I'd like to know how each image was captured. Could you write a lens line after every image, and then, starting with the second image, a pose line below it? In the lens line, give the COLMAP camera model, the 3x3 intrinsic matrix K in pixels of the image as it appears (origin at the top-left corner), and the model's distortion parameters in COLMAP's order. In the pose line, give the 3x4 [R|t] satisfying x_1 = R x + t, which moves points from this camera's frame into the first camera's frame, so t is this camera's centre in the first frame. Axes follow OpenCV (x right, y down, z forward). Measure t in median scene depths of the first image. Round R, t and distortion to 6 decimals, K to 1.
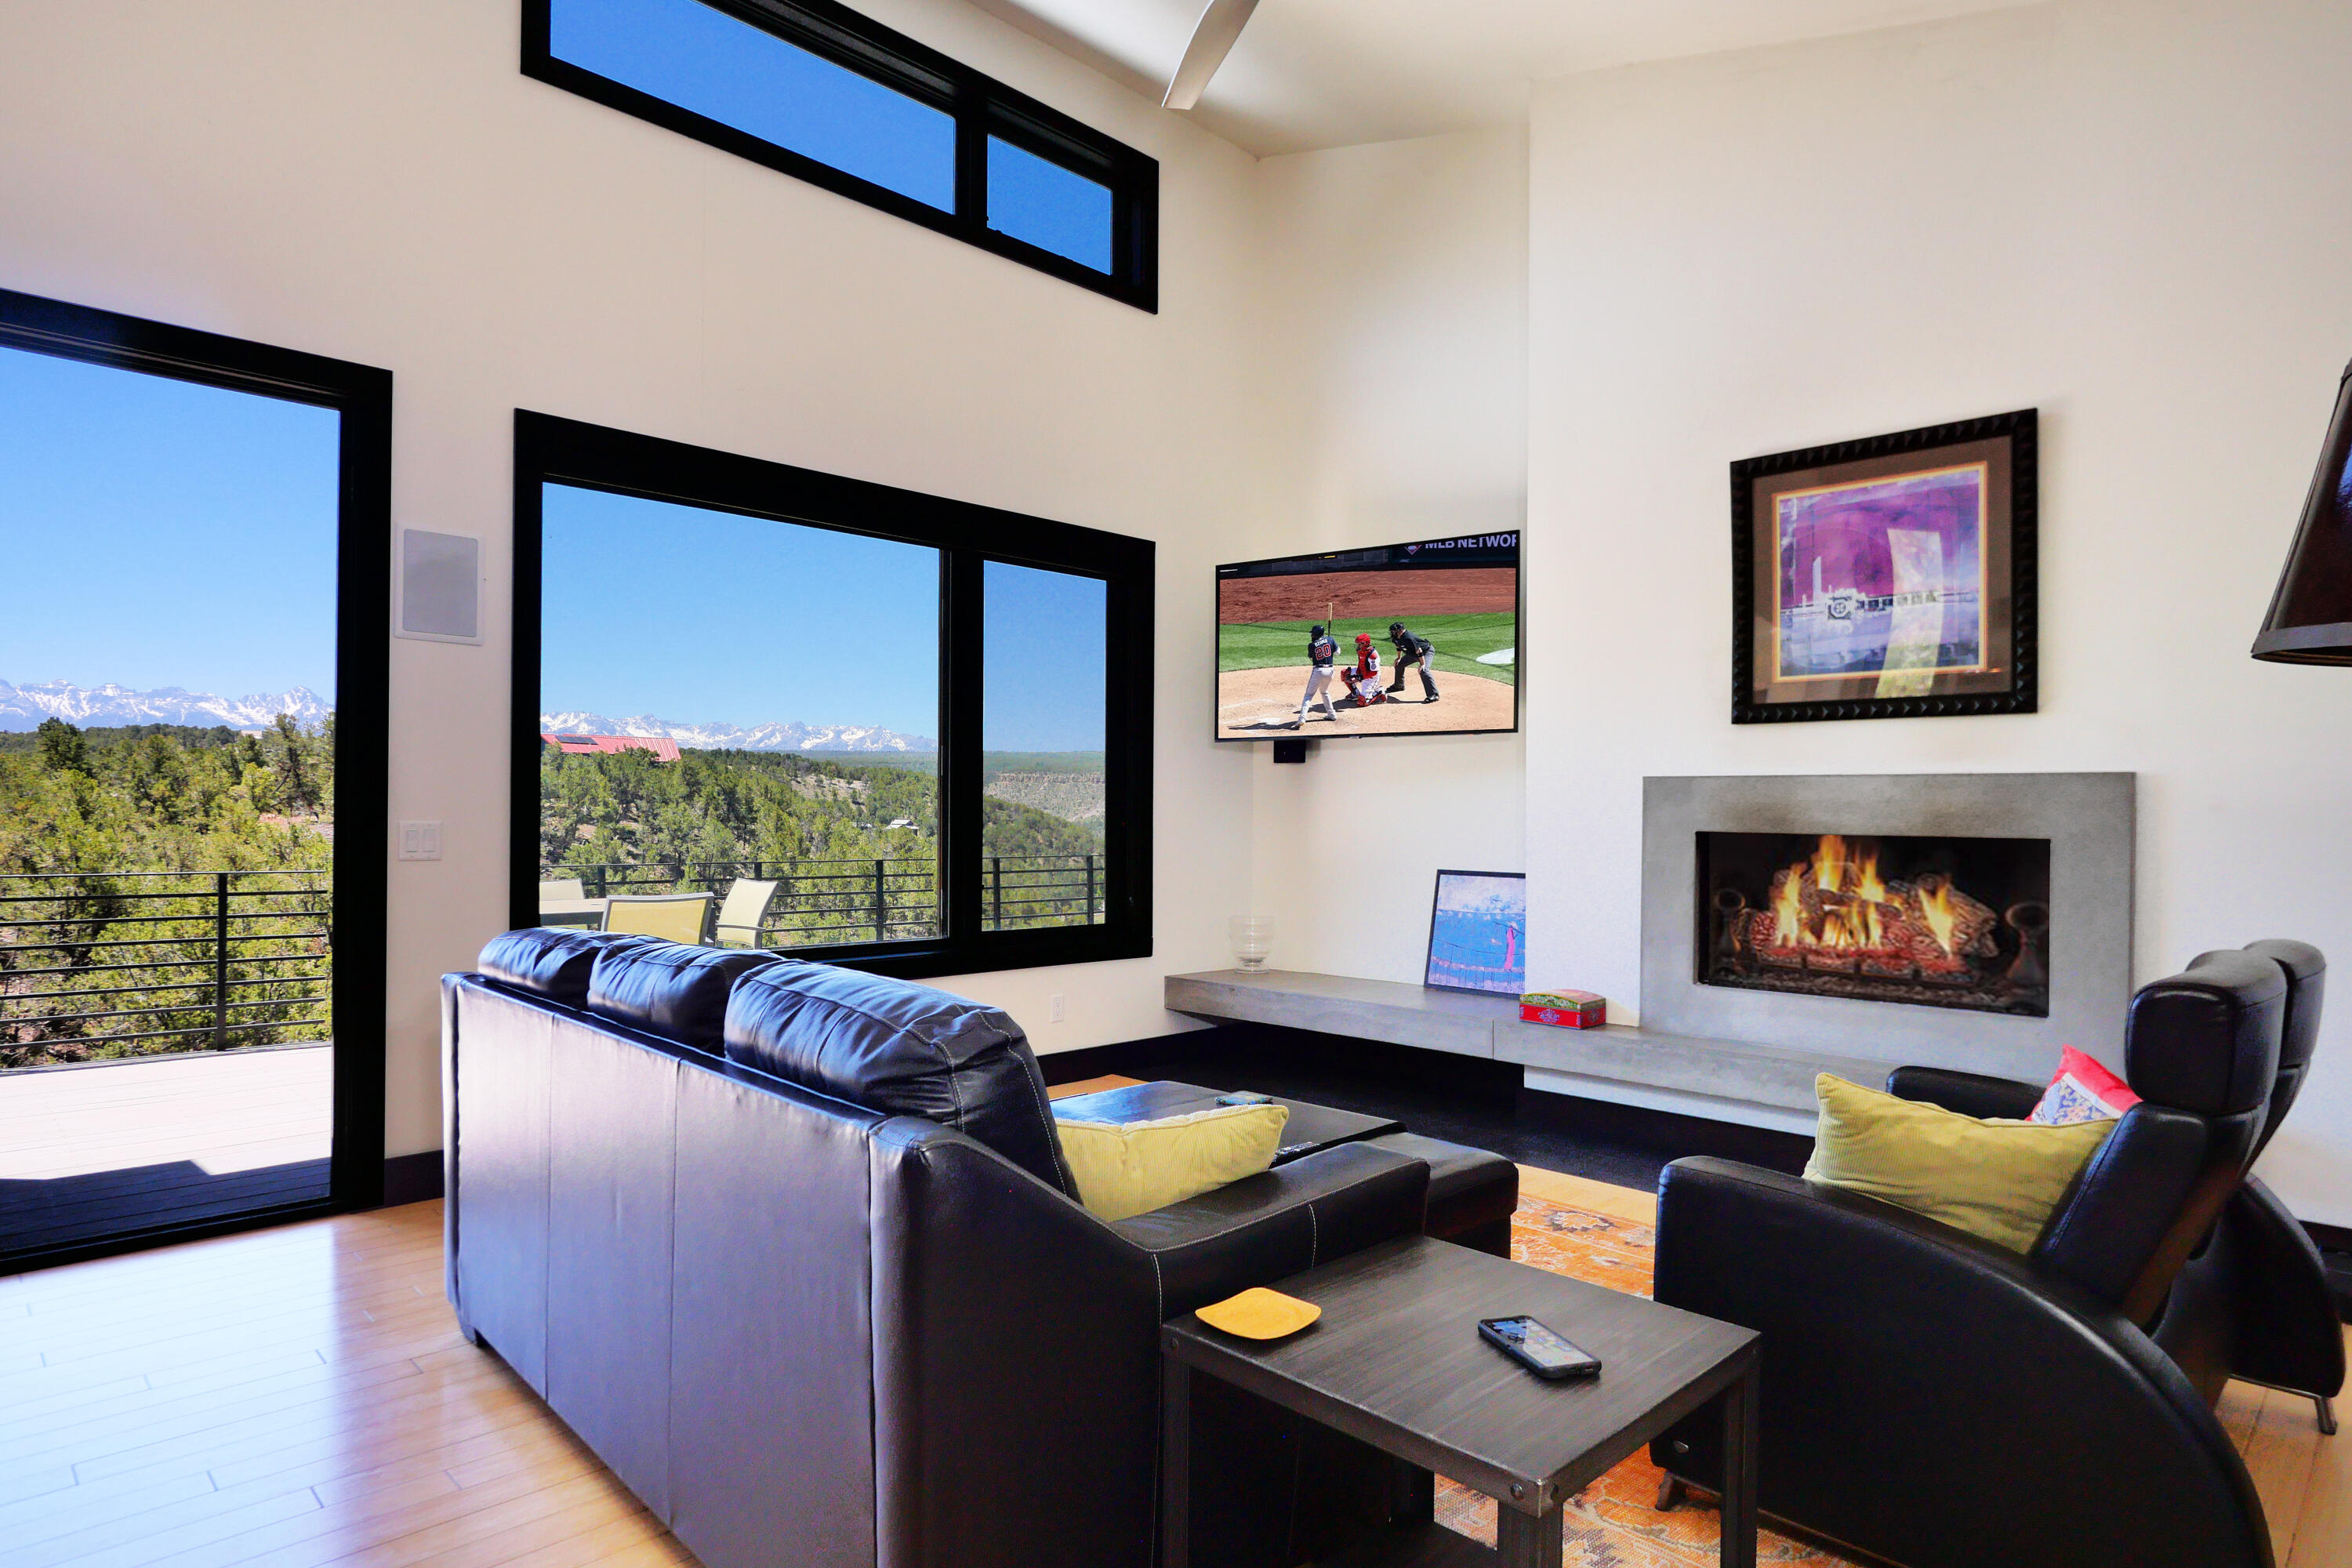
lens RADIAL K [[1311.3, 0, 1227.6], [0, 1311.3, 858.4], [0, 0, 1]] dist [-0.013489, -0.001462]
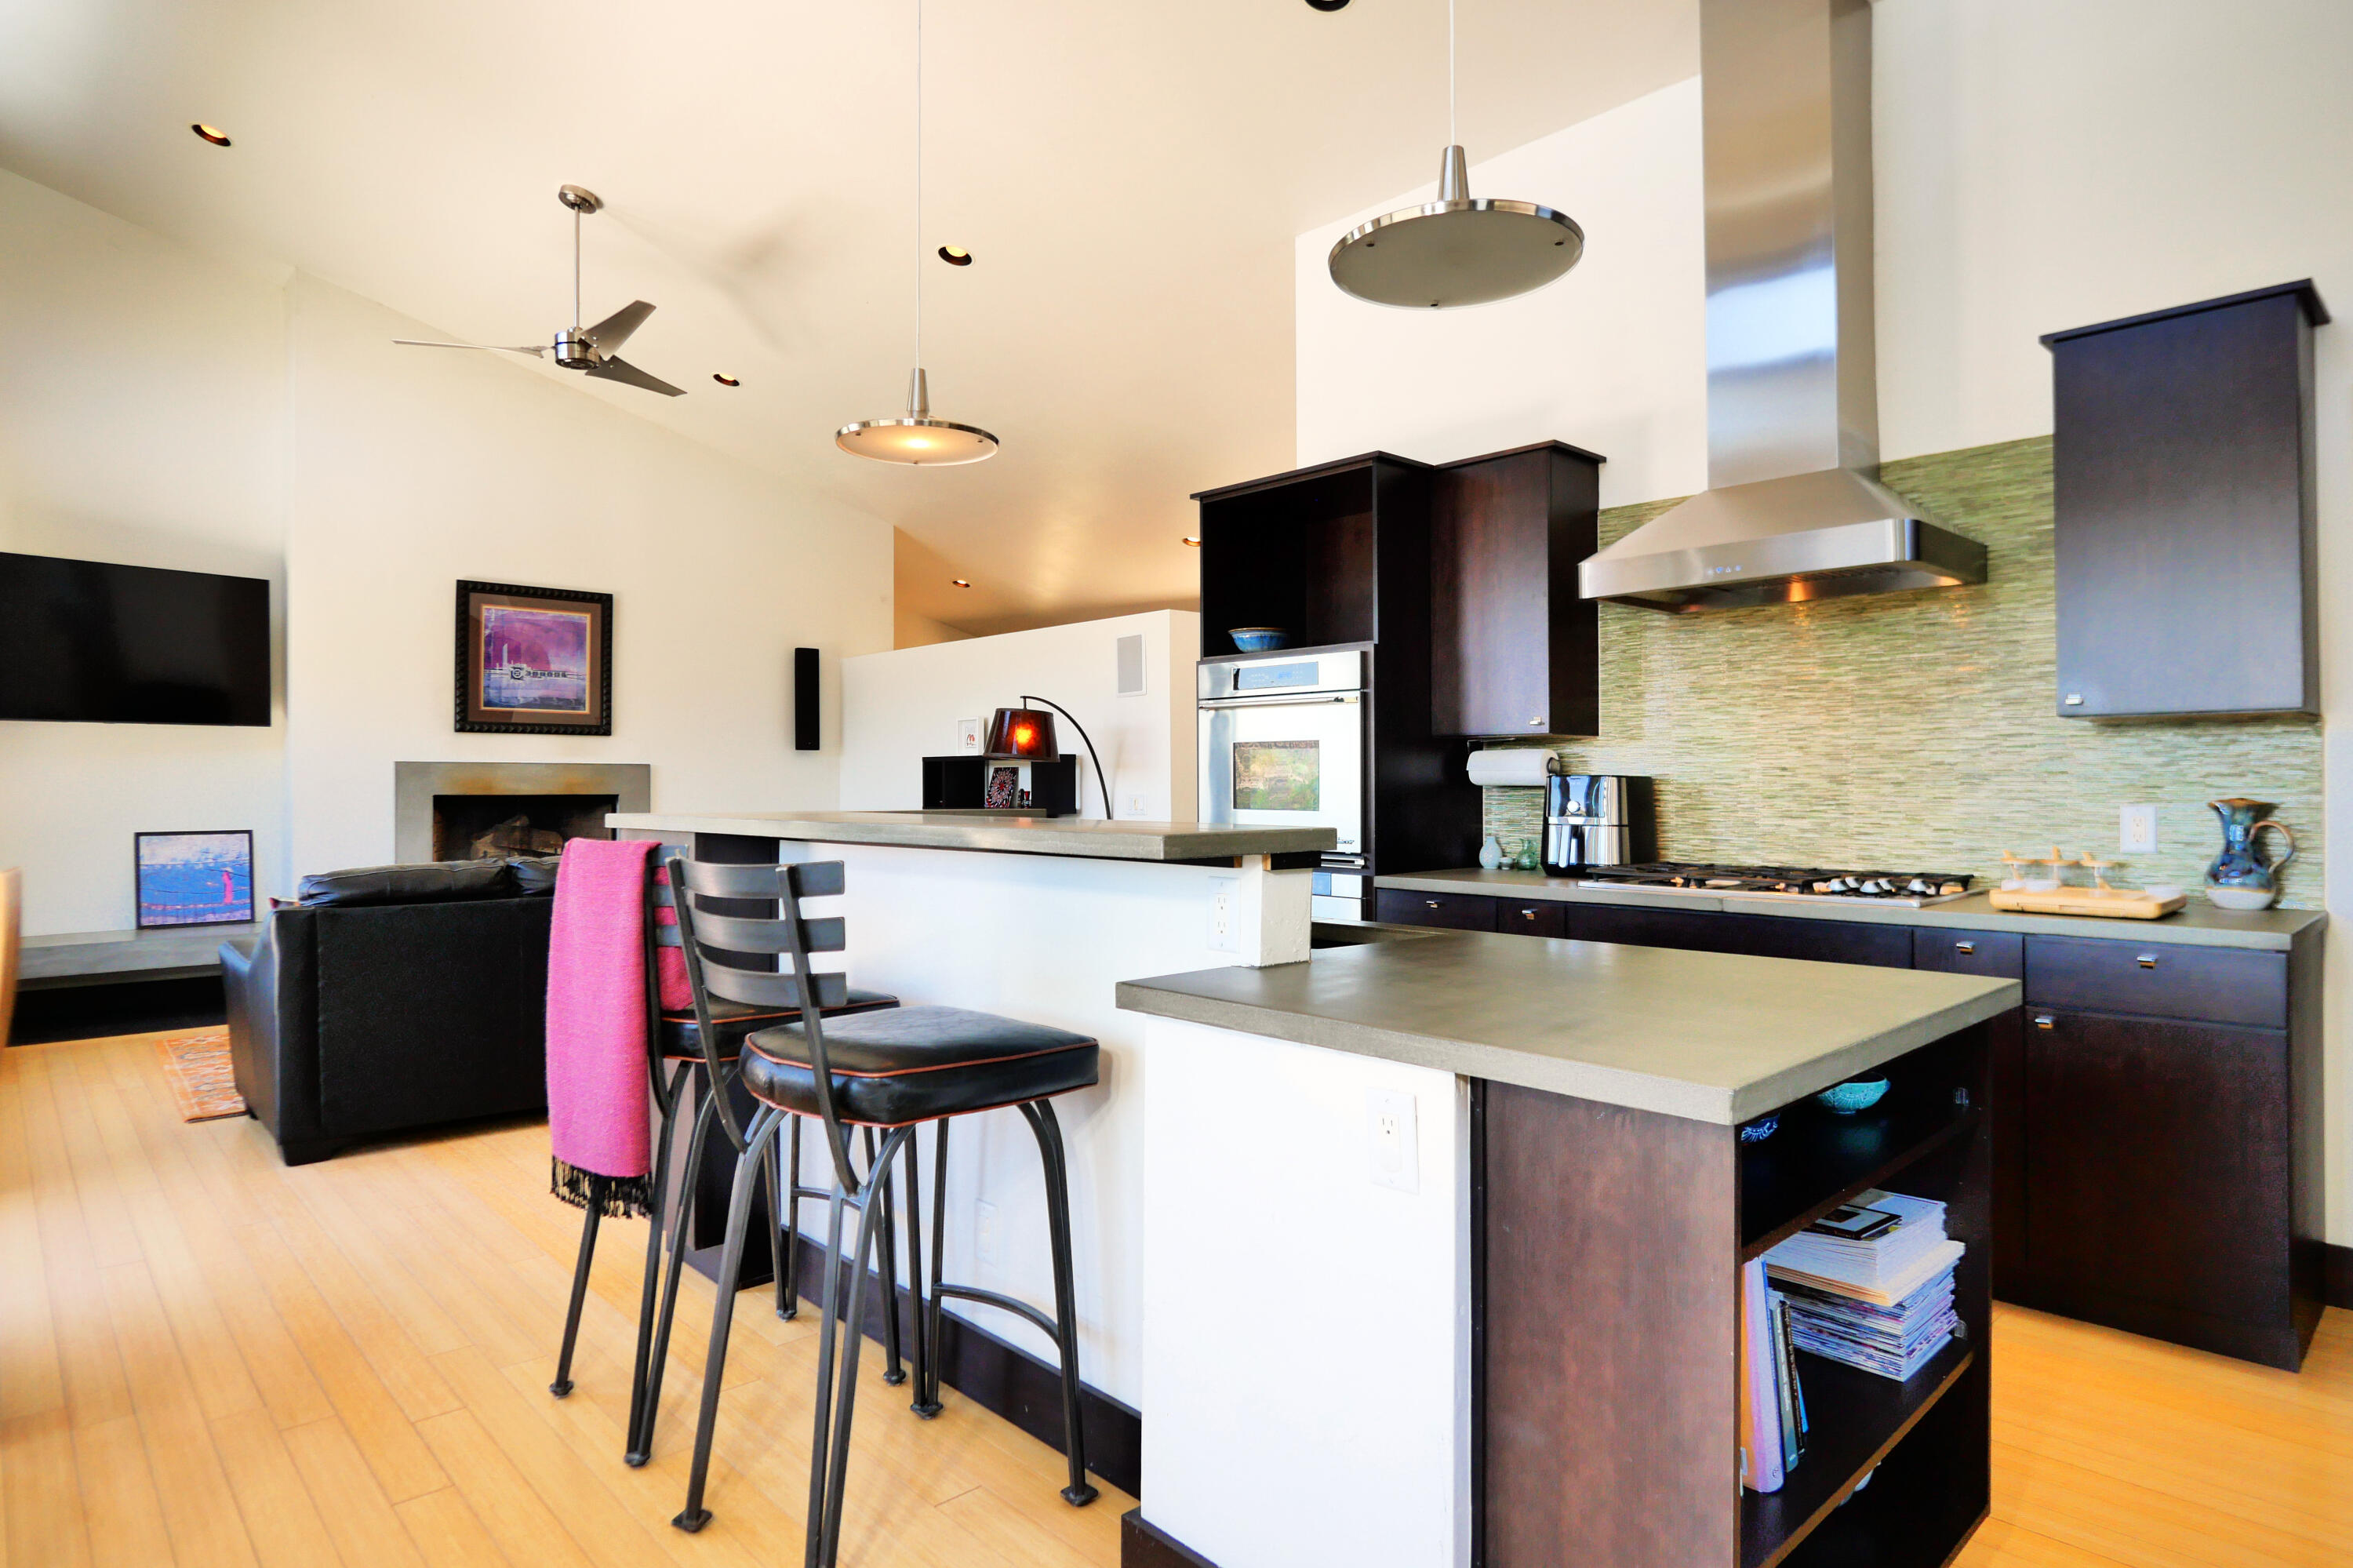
lens RADIAL K [[1311.9, 0, 1181.4], [0, 1311.9, 787.1], [0, 0, 1]] dist [-0.013489, -0.001462]
pose [[0.052057, -0.009922, 0.998595, -1.312647], [0.035321, 0.999343, 0.008088, -0.011249], [-0.998019, 0.034851, 0.052373, -0.033615]]
